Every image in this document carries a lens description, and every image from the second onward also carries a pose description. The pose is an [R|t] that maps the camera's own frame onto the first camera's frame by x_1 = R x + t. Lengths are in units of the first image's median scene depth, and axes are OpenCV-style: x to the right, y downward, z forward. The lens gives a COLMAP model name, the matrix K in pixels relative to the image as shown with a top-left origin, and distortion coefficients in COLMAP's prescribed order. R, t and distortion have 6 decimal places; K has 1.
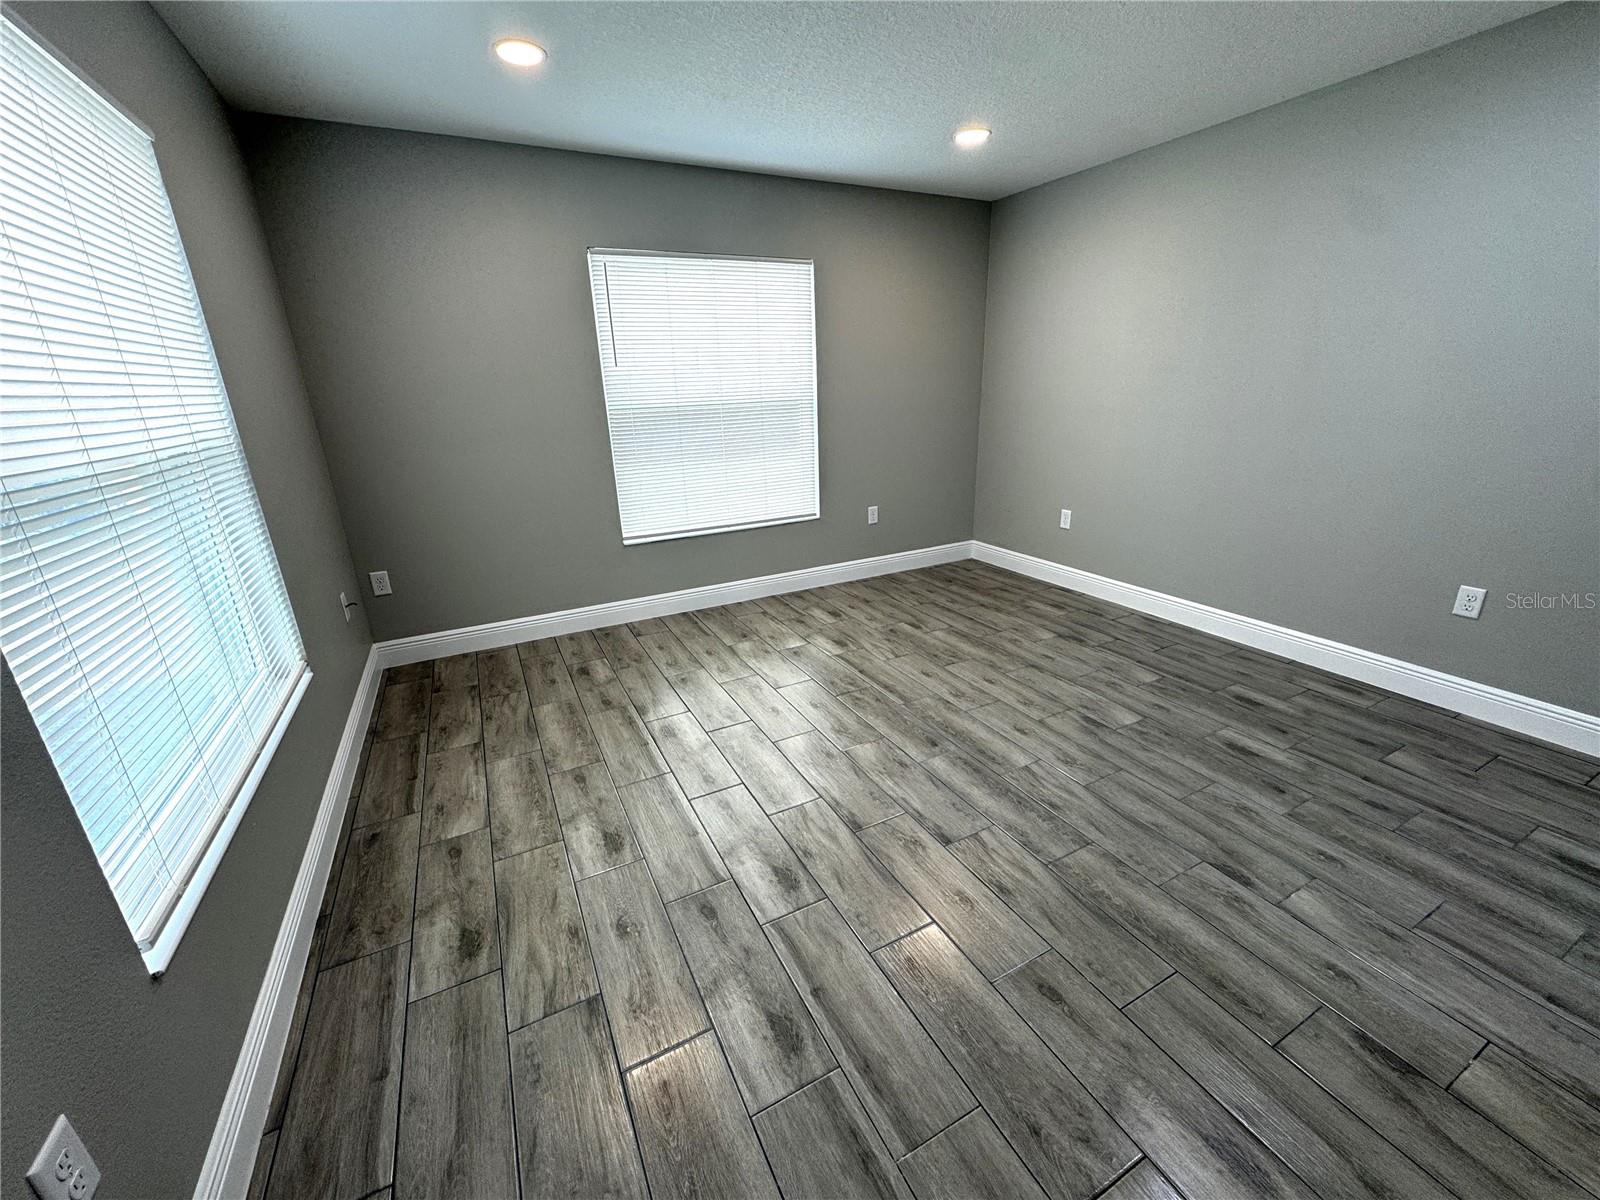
lens RADIAL K [[638.7, 0, 800.0], [0, 638.7, 600.0], [0, 0, 1]] dist [-0.001836, -0.000271]
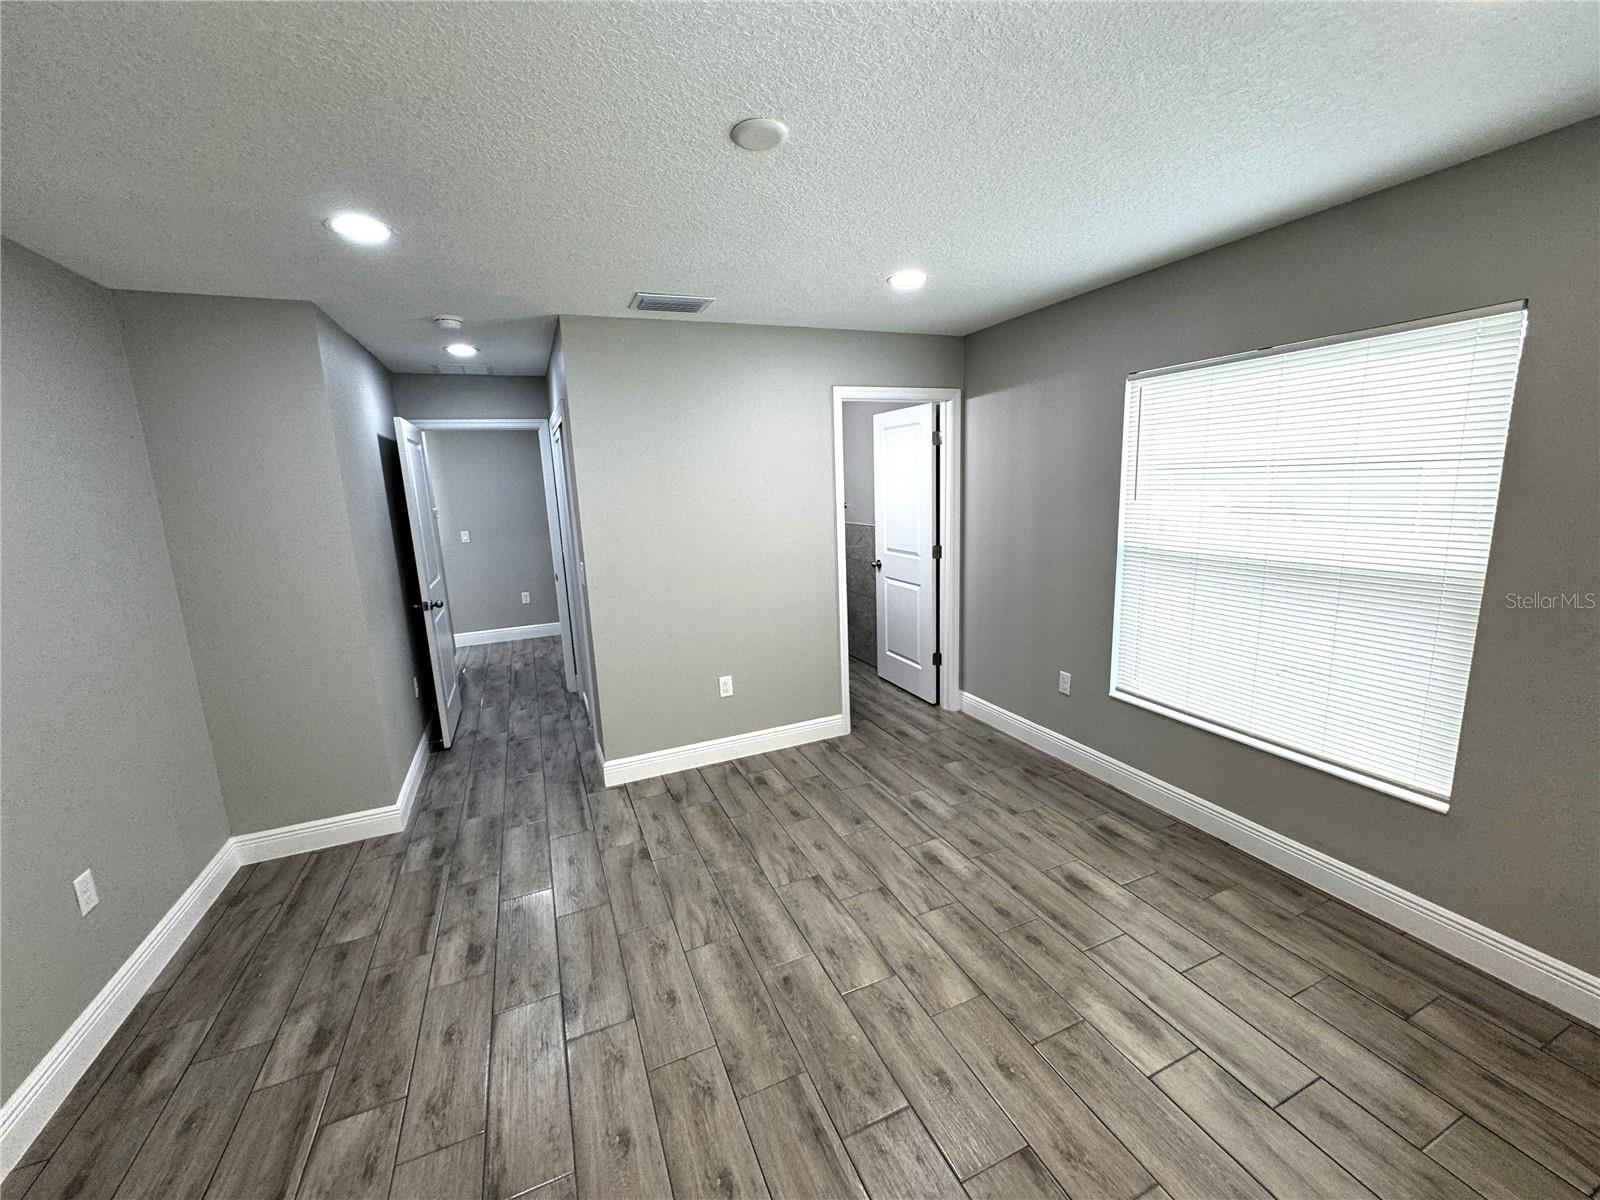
lens RADIAL K [[638.7, 0, 800.0], [0, 638.7, 600.0], [0, 0, 1]] dist [-0.001836, -0.000271]
pose [[-0.995096, 0.056231, 0.081376, 0.112314], [0.089074, 0.867145, 0.490026, -0.732841], [-0.043010, 0.494872, -0.867901, 1.748332]]
